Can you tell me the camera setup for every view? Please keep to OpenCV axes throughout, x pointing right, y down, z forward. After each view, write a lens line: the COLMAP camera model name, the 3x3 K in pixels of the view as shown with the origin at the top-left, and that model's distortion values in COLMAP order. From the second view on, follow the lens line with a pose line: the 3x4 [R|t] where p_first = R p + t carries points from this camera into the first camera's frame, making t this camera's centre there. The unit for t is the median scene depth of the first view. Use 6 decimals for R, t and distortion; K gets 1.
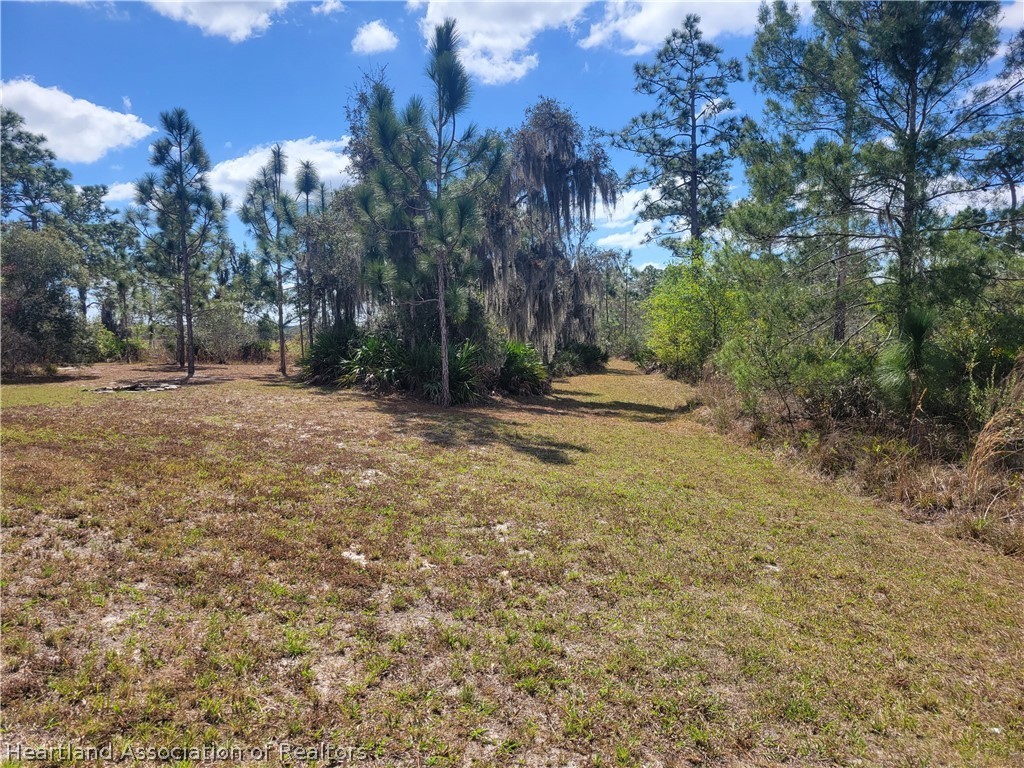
lens RADIAL K [[763.5, 0, 499.5], [0, 763.5, 405.1], [0, 0, 1]] dist [0.045555, -0.022369]
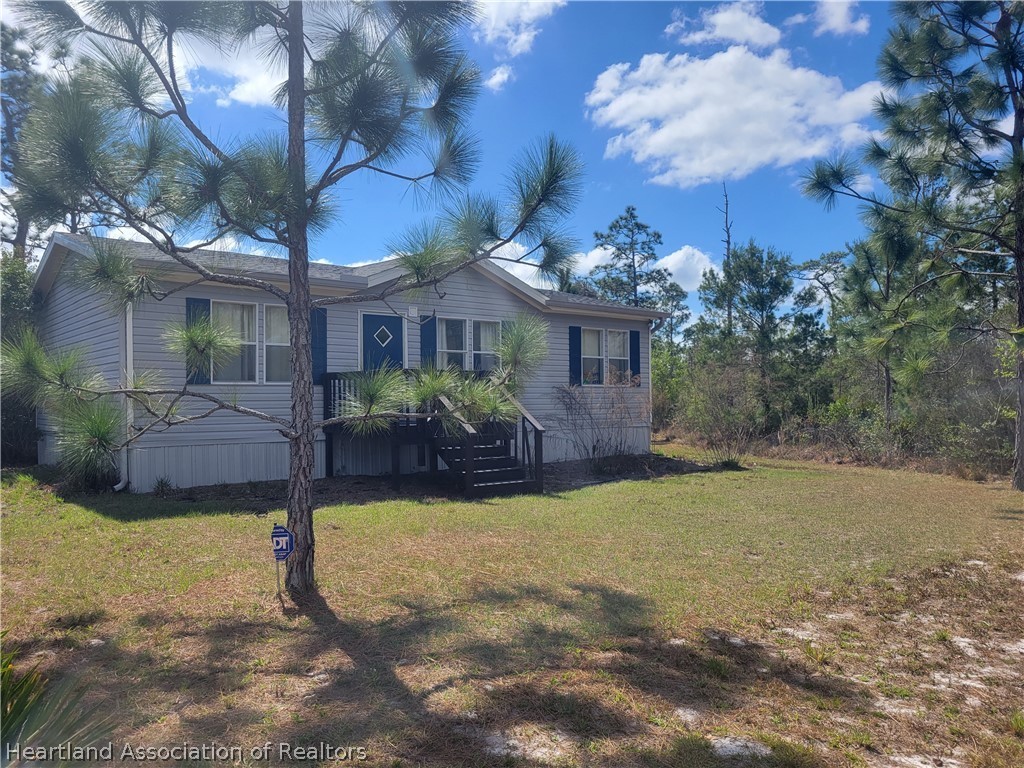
lens RADIAL K [[763.5, 0, 499.5], [0, 763.5, 405.1], [0, 0, 1]] dist [0.045555, -0.022369]
pose [[0.990082, -0.013339, 0.139858, -0.263324], [0.025878, 0.995764, -0.088228, 0.040810], [-0.138089, 0.090972, 0.986233, -0.520739]]
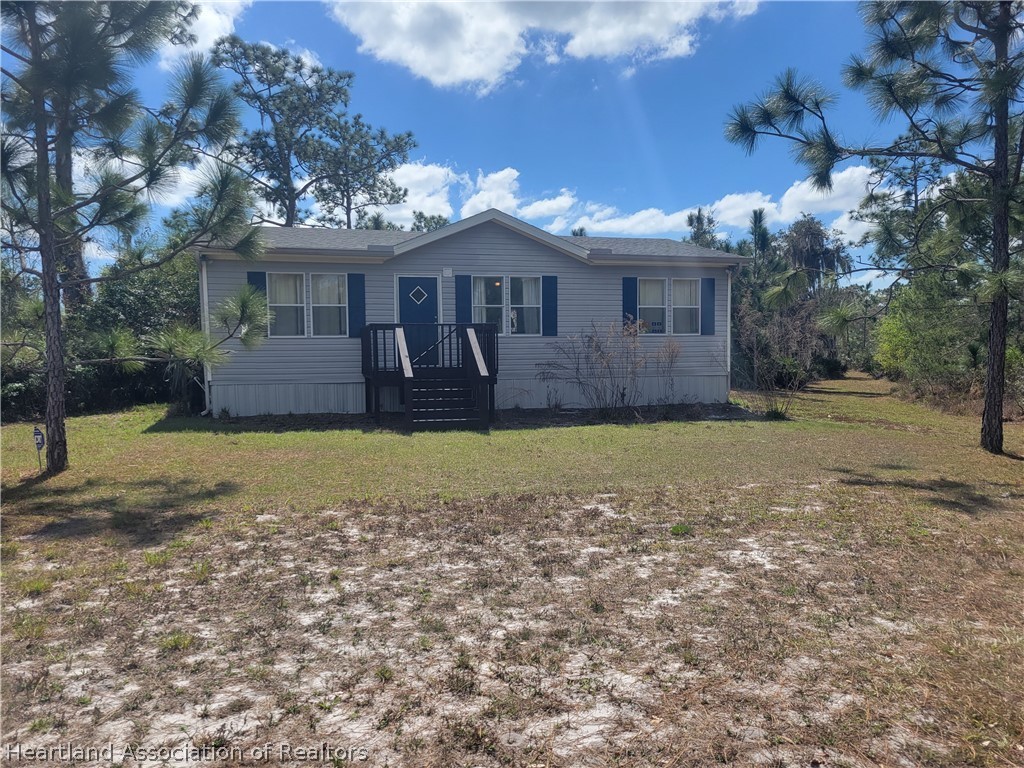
lens RADIAL K [[763.5, 0, 499.5], [0, 763.5, 405.1], [0, 0, 1]] dist [0.045555, -0.022369]
pose [[0.957971, 0.005731, -0.286807, -0.066734], [-0.012597, 0.999676, -0.022099, 0.046322], [0.286588, 0.024783, 0.957733, -0.561793]]
